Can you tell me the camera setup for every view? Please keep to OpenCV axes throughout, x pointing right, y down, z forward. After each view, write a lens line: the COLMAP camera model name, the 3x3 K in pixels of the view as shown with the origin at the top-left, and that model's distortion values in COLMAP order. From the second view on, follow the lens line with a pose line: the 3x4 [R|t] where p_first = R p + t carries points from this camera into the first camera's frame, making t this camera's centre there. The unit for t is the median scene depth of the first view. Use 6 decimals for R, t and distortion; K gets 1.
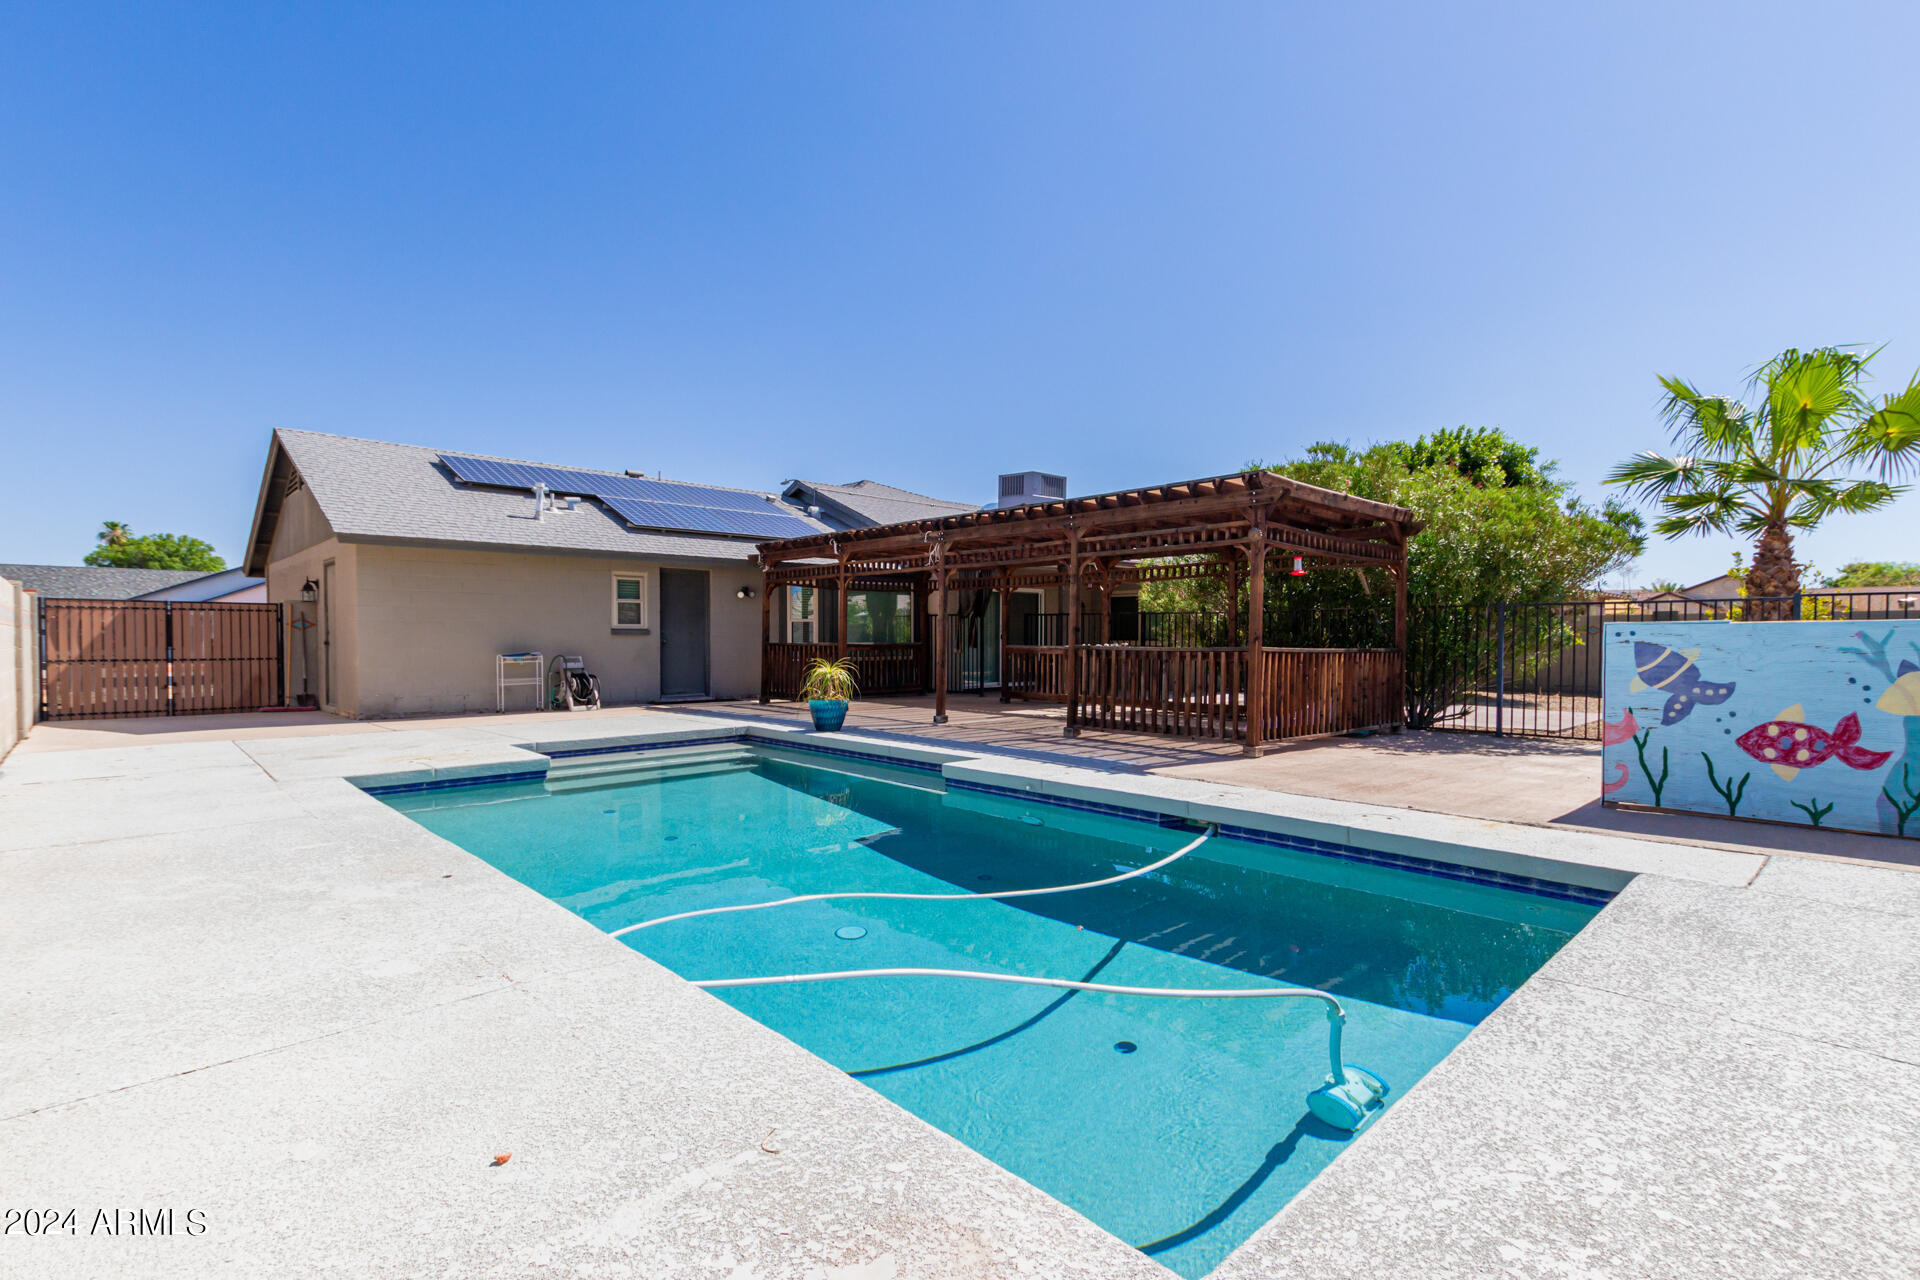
lens RADIAL K [[904.7, 0, 956.5], [0, 904.7, 659.8], [0, 0, 1]] dist [0.000926, 0.000154]
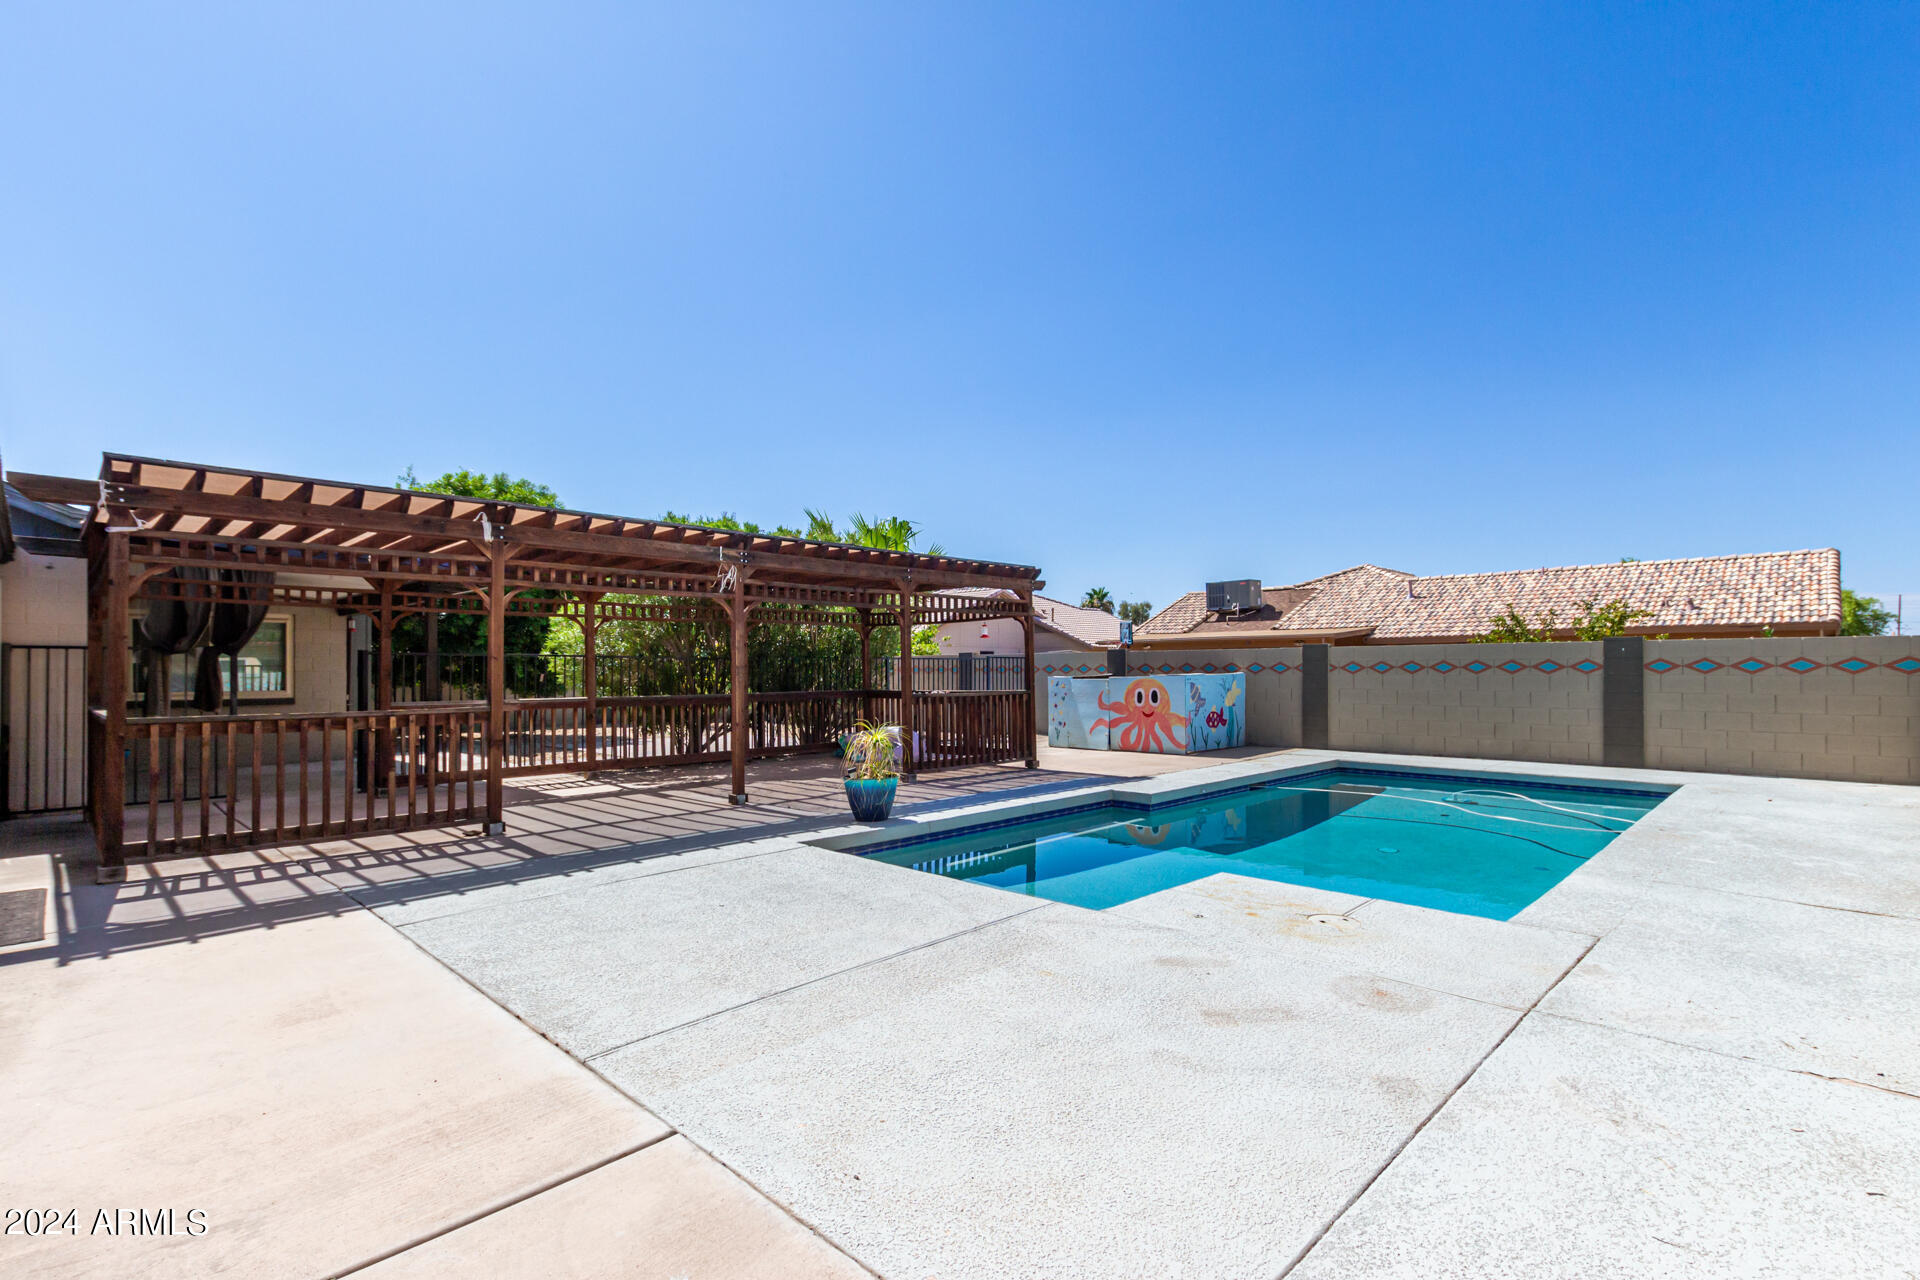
lens RADIAL K [[904.7, 0, 956.5], [0, 904.7, 659.8], [0, 0, 1]] dist [0.000926, 0.000154]
pose [[-0.040845, 0.015759, 0.999041, -0.786857], [0.034617, 0.999298, -0.014347, -0.032799], [-0.998566, 0.033998, -0.041362, 0.854059]]
